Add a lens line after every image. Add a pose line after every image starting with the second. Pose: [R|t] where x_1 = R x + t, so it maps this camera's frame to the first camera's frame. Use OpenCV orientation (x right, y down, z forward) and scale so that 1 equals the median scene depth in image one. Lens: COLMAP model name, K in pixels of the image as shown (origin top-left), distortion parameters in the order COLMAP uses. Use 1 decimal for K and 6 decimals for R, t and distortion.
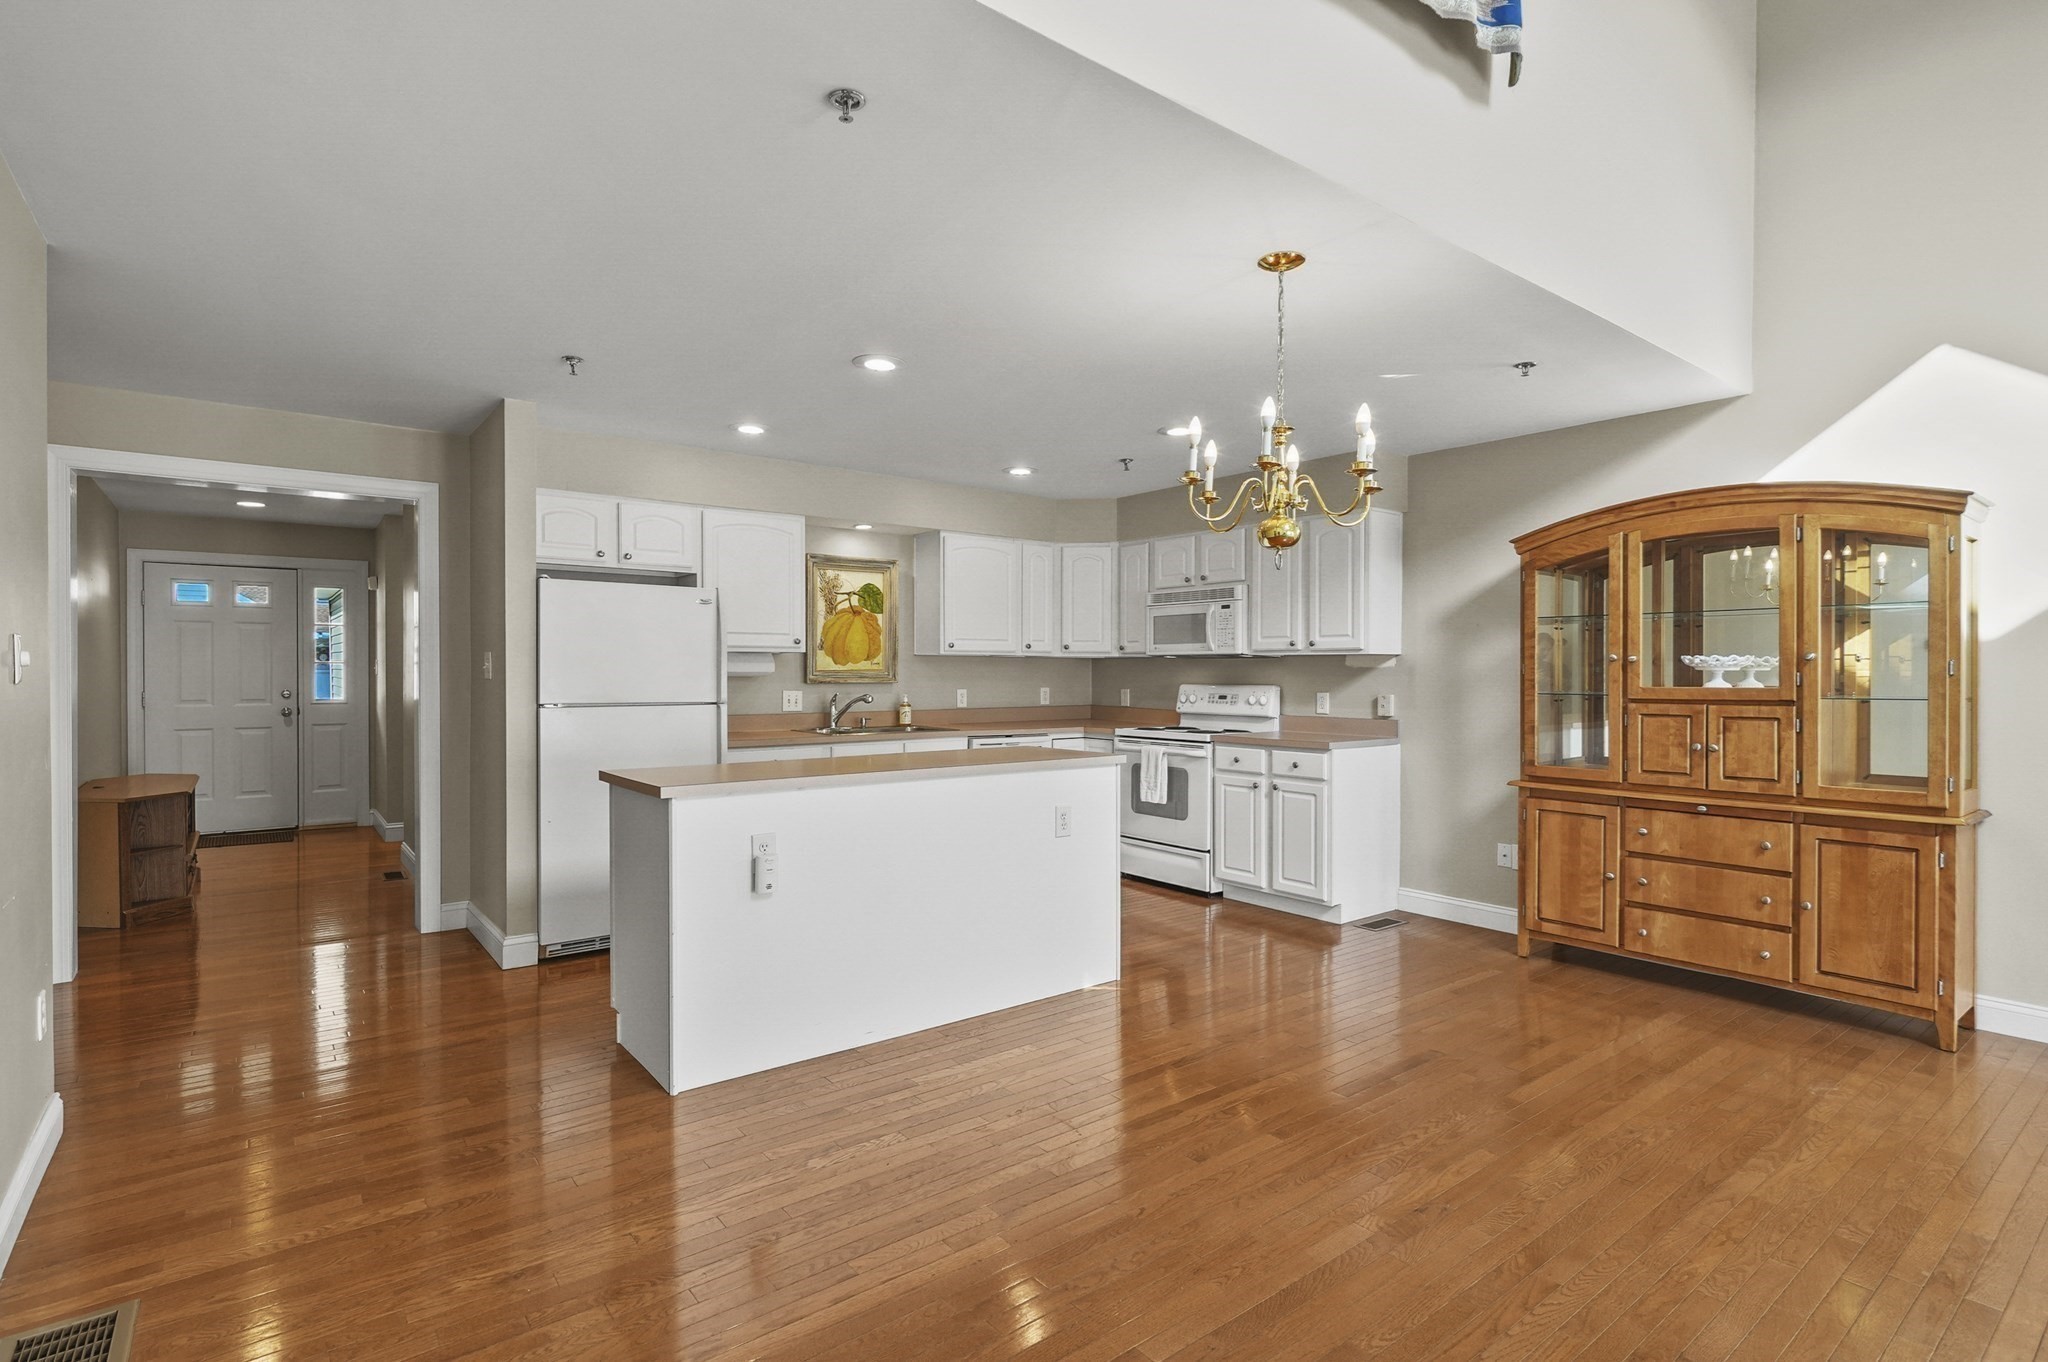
lens RADIAL K [[996.1, 0, 1014.6], [0, 996.1, 689.8], [0, 0, 1]] dist [-0.000853, -0.008749]
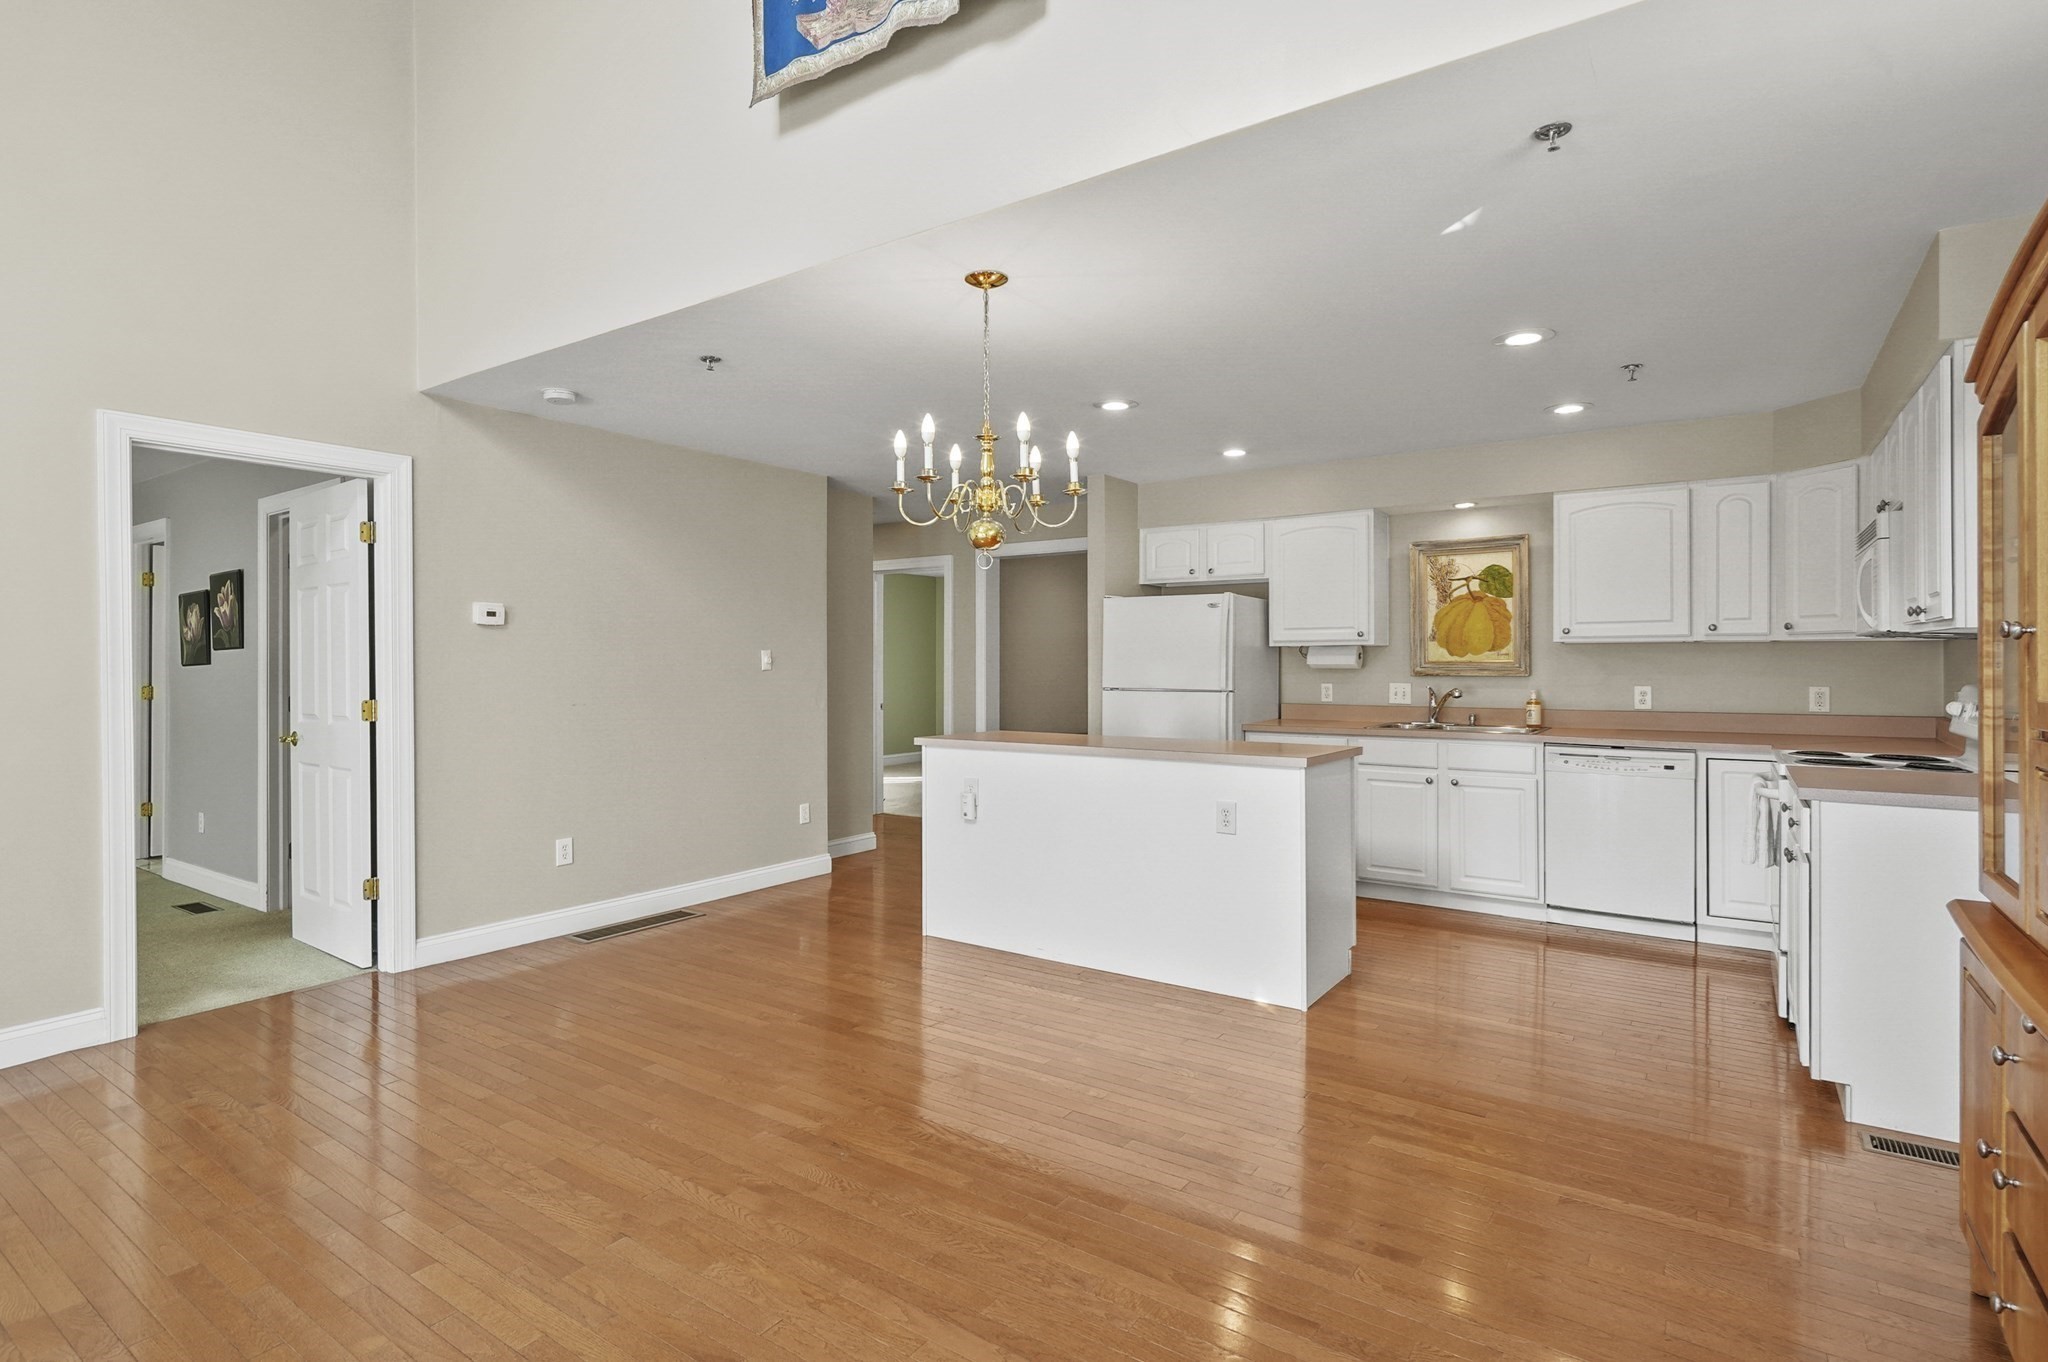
lens RADIAL K [[996.1, 0, 1004.5], [0, 996.1, 668.2], [0, 0, 1]] dist [-0.000853, -0.008749]
pose [[0.302093, 0.002142, -0.953276, 0.596757], [-0.014038, 0.999899, -0.002202, -0.006064], [0.953175, 0.014047, 0.302093, 0.323394]]
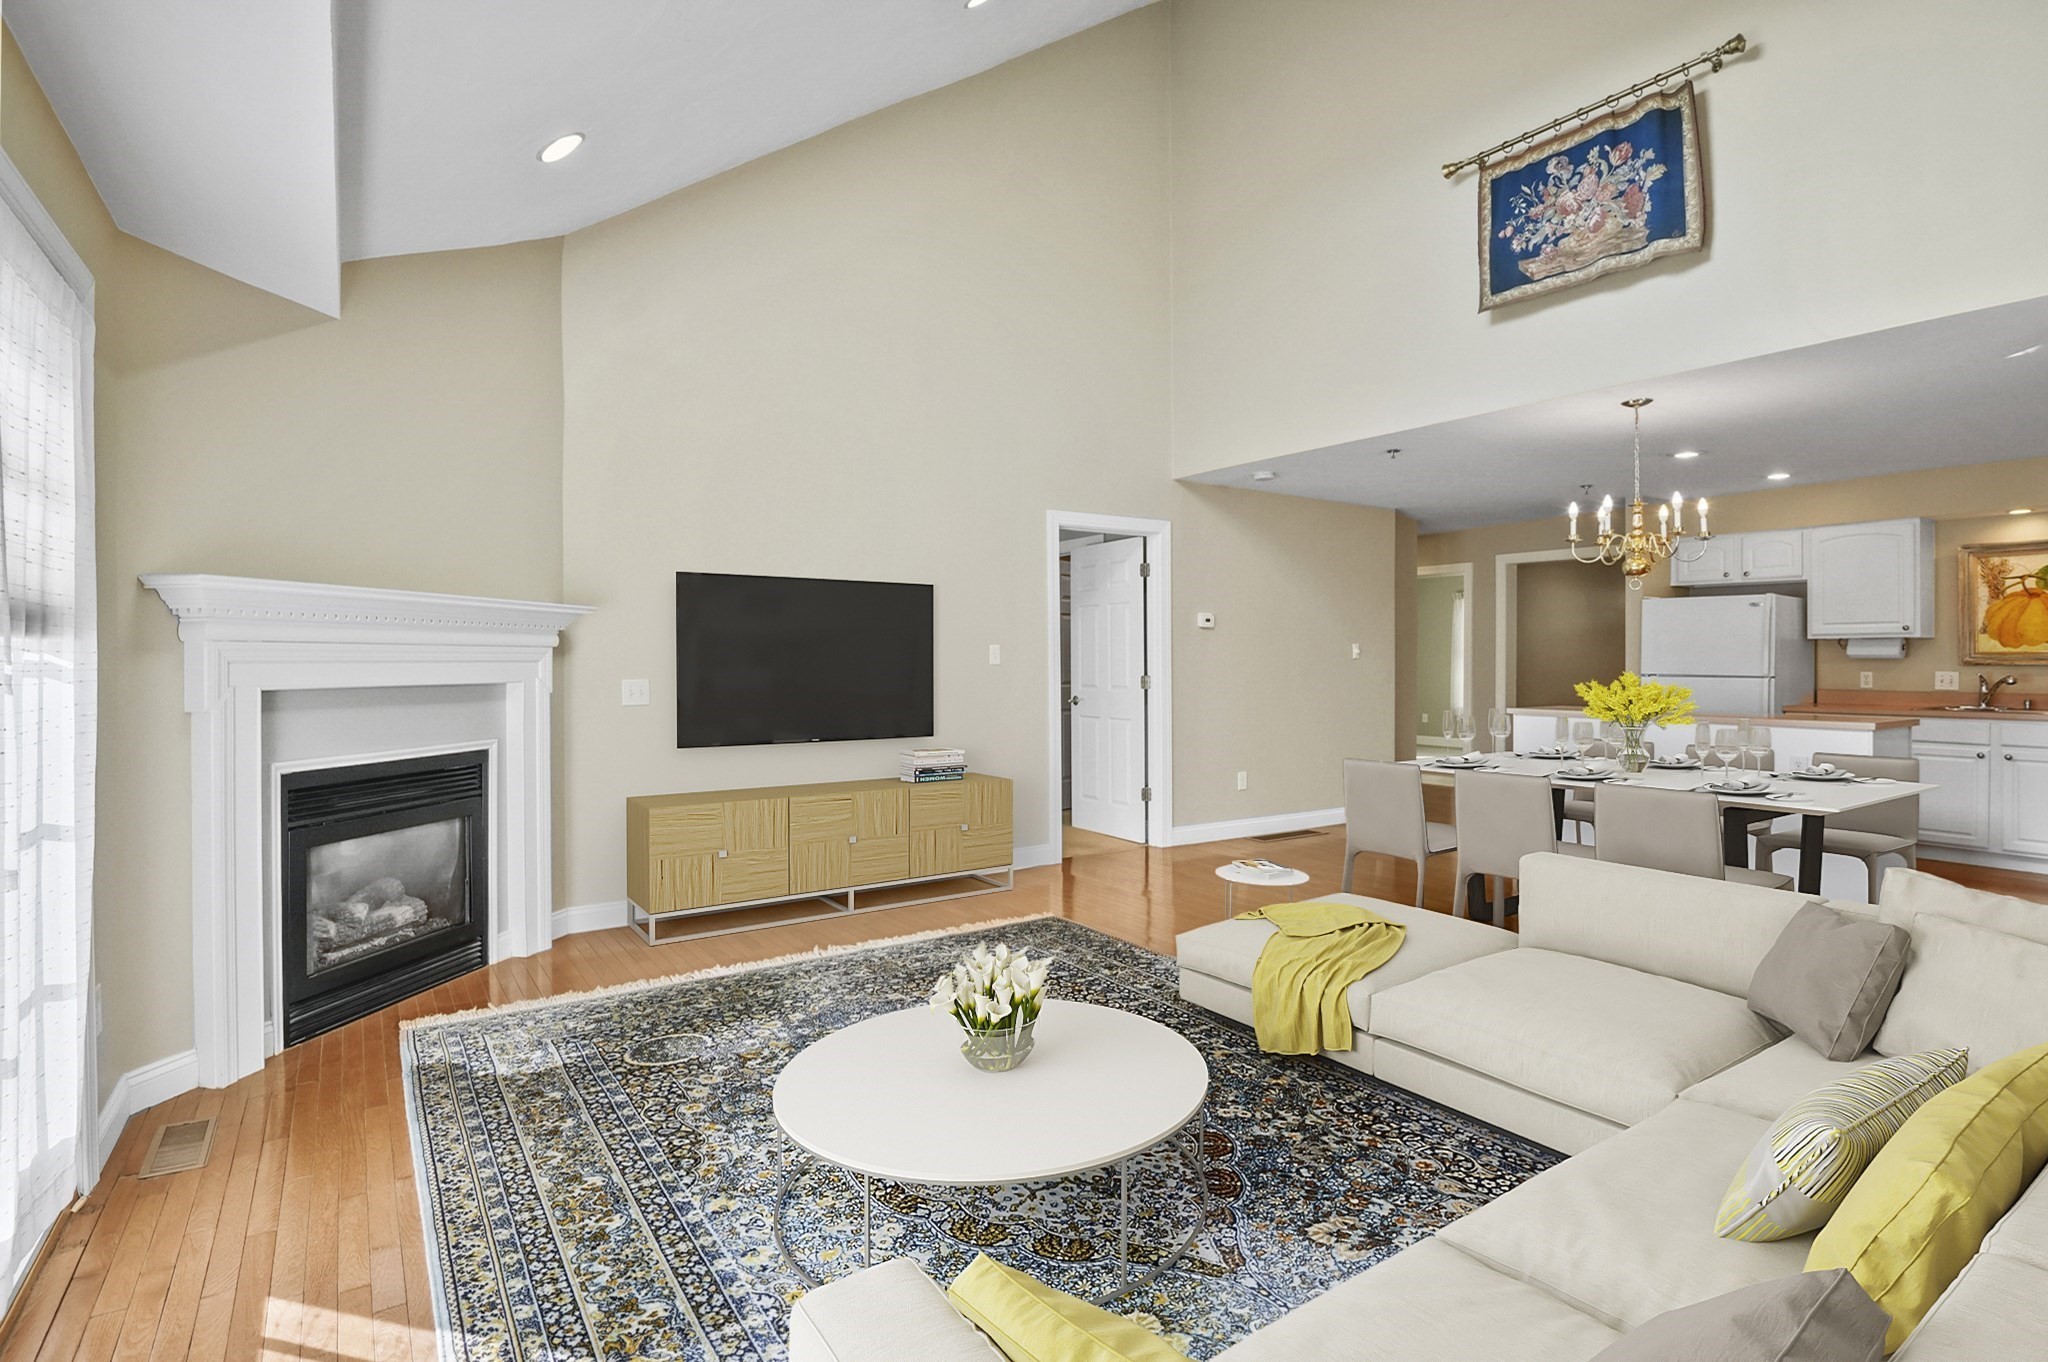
lens RADIAL K [[996.1, 0, 1024.5], [0, 996.1, 663.9], [0, 0, 1]] dist [-0.000853, -0.008749]
pose [[-0.044071, 0.003730, -0.999021, 0.911812], [-0.017331, 0.999840, 0.004498, 0.005572], [0.998878, 0.017513, -0.043999, 0.024319]]
